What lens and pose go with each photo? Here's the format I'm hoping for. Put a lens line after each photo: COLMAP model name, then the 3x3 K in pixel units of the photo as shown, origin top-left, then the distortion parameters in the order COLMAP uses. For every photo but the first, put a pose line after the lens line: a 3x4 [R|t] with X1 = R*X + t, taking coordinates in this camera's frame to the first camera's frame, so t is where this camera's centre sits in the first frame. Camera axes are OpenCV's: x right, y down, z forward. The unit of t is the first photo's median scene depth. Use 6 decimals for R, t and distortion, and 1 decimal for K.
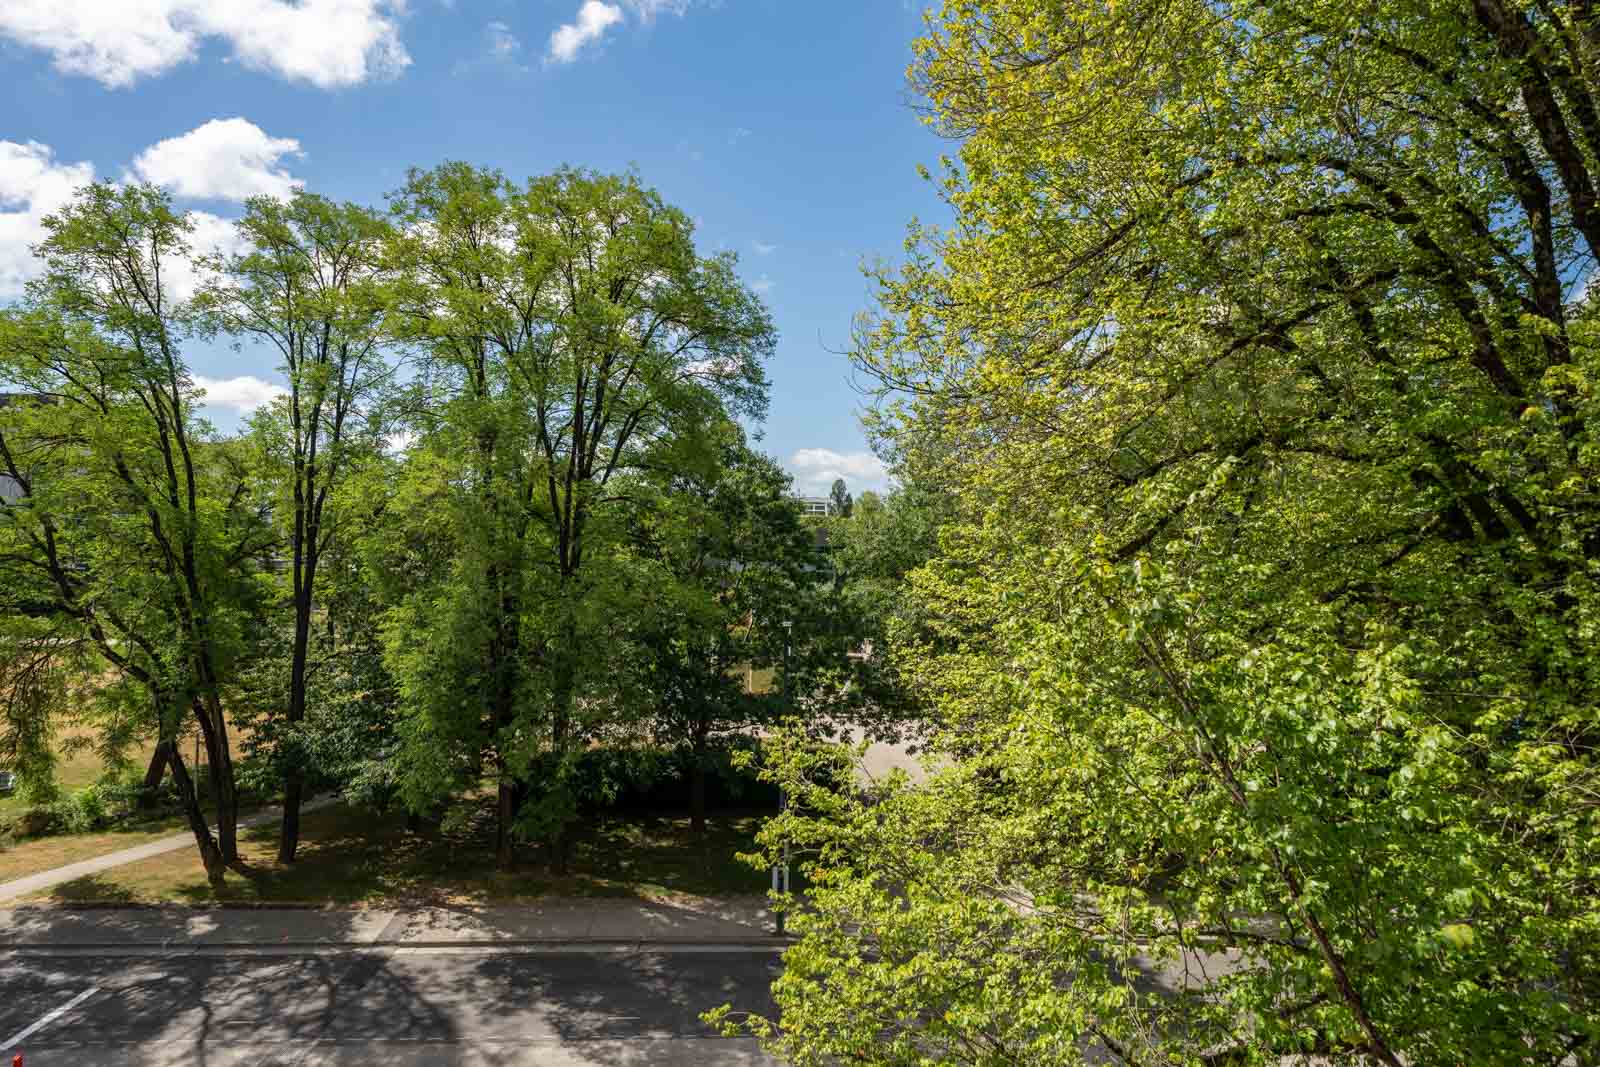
lens RADIAL K [[864.9, 0, 798.2], [0, 864.9, 530.5], [0, 0, 1]] dist [0.004677, 0.001260]
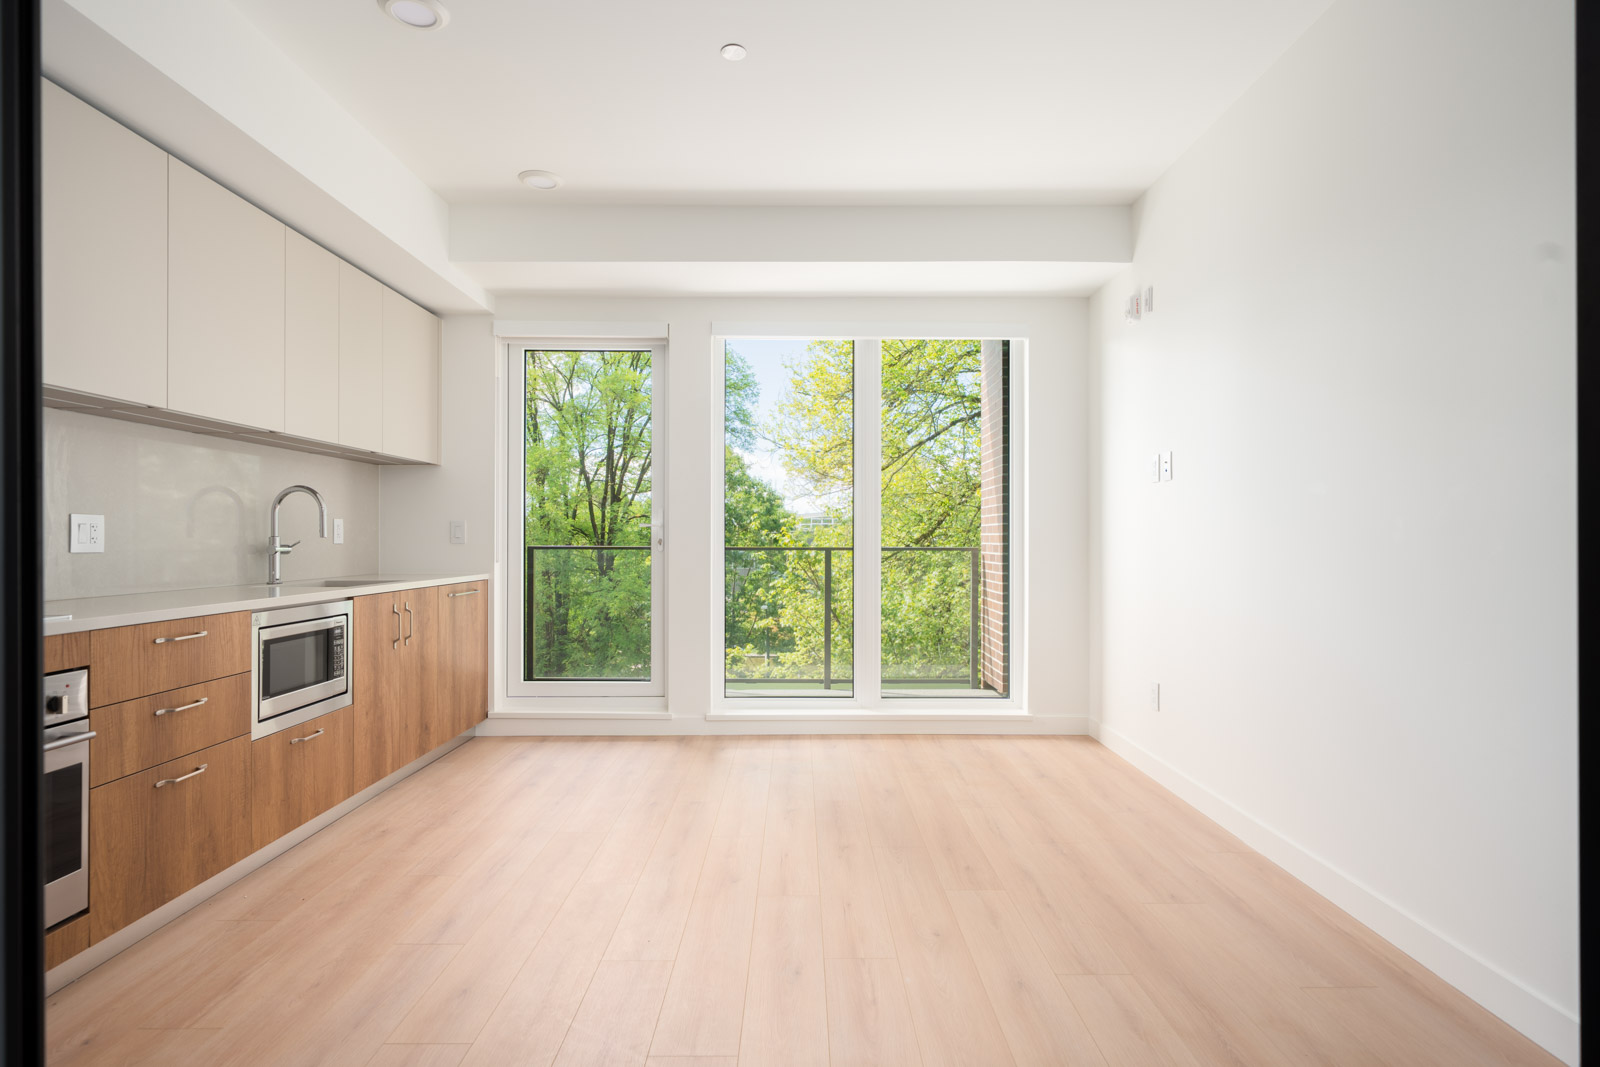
lens RADIAL K [[828.4, 0, 800.5], [0, 828.4, 537.7], [0, 0, 1]] dist [0.002712, 0.000161]
pose [[0.998999, -0.020816, -0.039605, 0.080120], [0.020493, 0.999753, -0.008545, 0.010157], [0.039773, 0.007724, 0.999179, -0.234828]]
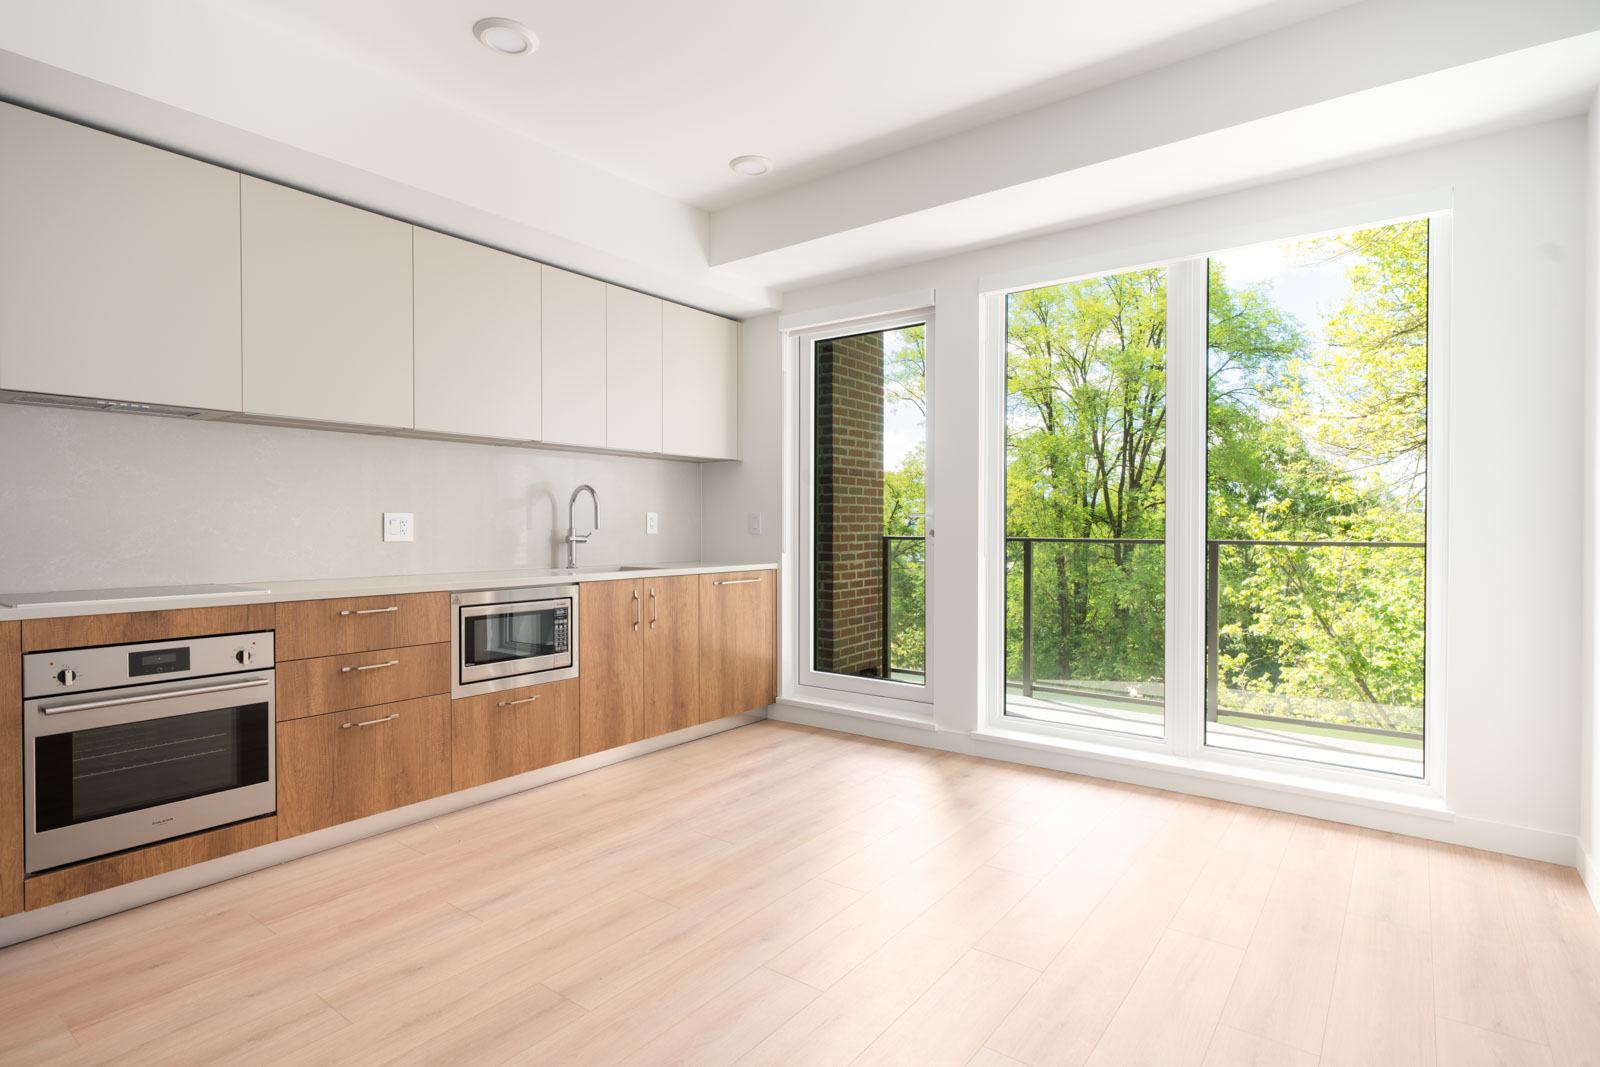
lens RADIAL K [[811.8, 0, 800.0], [0, 811.8, 534.3], [0, 0, 1]] dist [0.002184, 0.000229]
pose [[0.771712, -0.013756, -0.635823, 0.122073], [0.011550, 0.999904, -0.007615, 0.009896], [0.635867, -0.001467, 0.771798, -0.198137]]
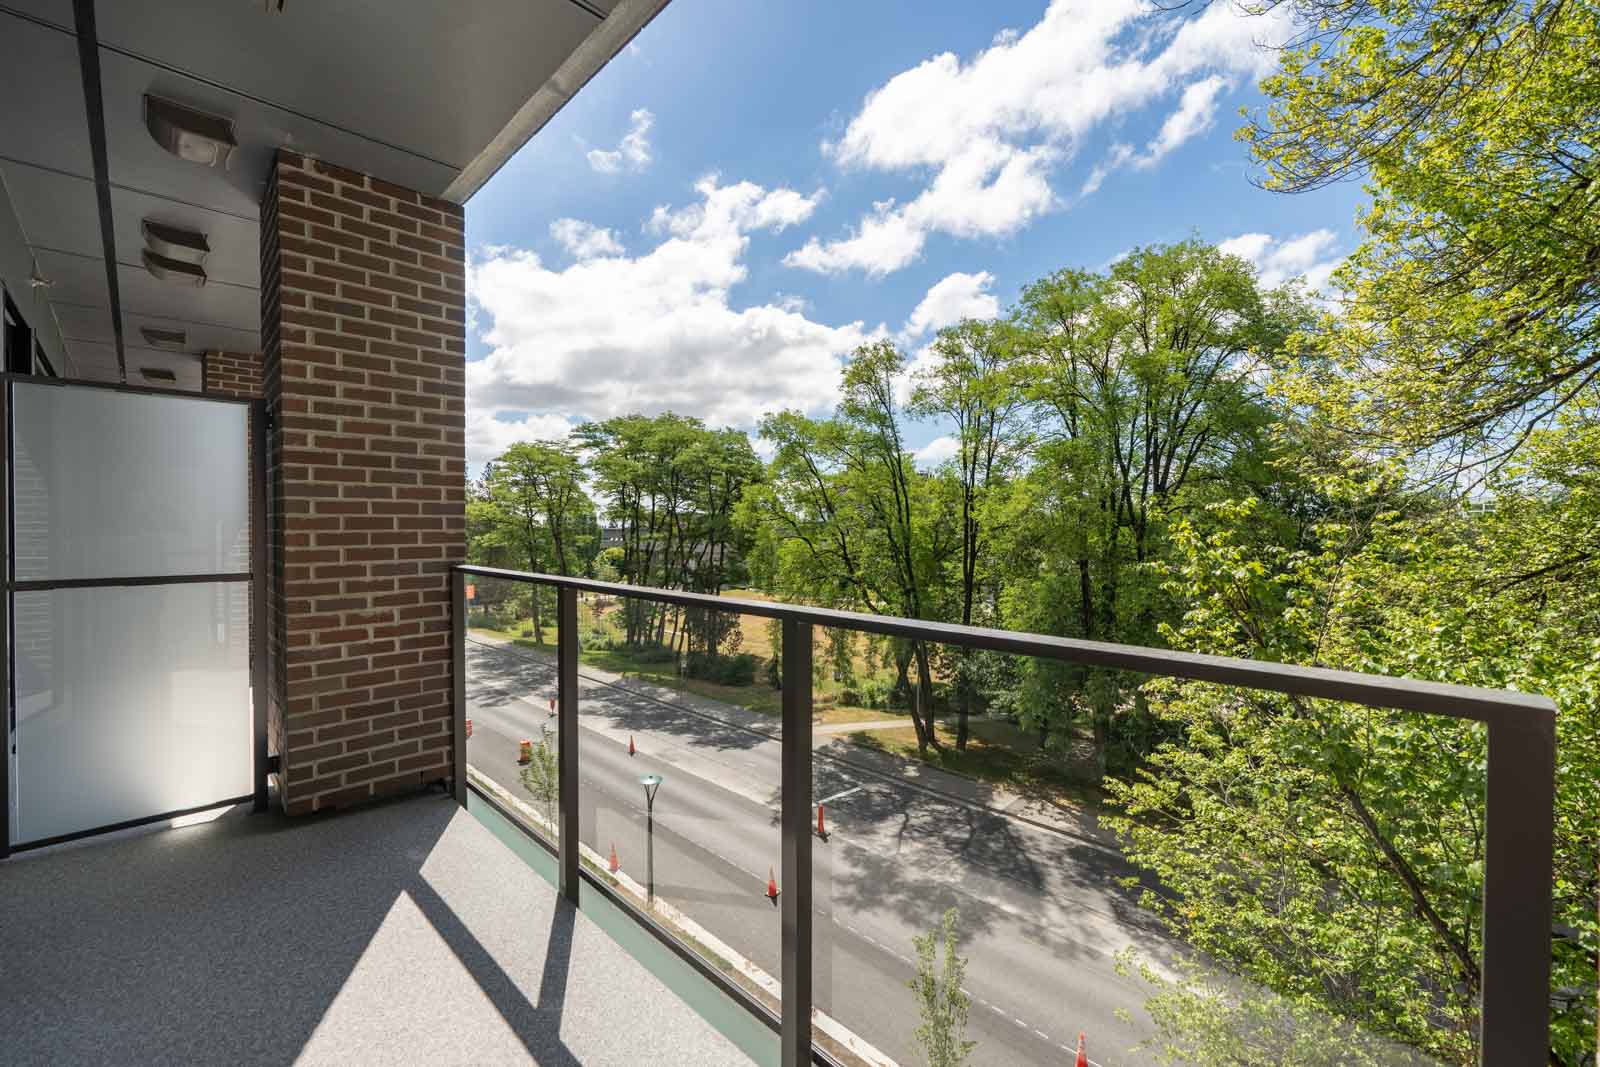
lens RADIAL K [[674.0, 0, 795.3], [0, 674.0, 528.6], [0, 0, 1]] dist [0.002511, 0.000237]
pose [[0.672531, -0.019713, -0.739806, 0.120706], [0.009691, 0.999794, -0.017831, 0.005218], [0.740005, 0.004823, 0.672584, -0.041347]]
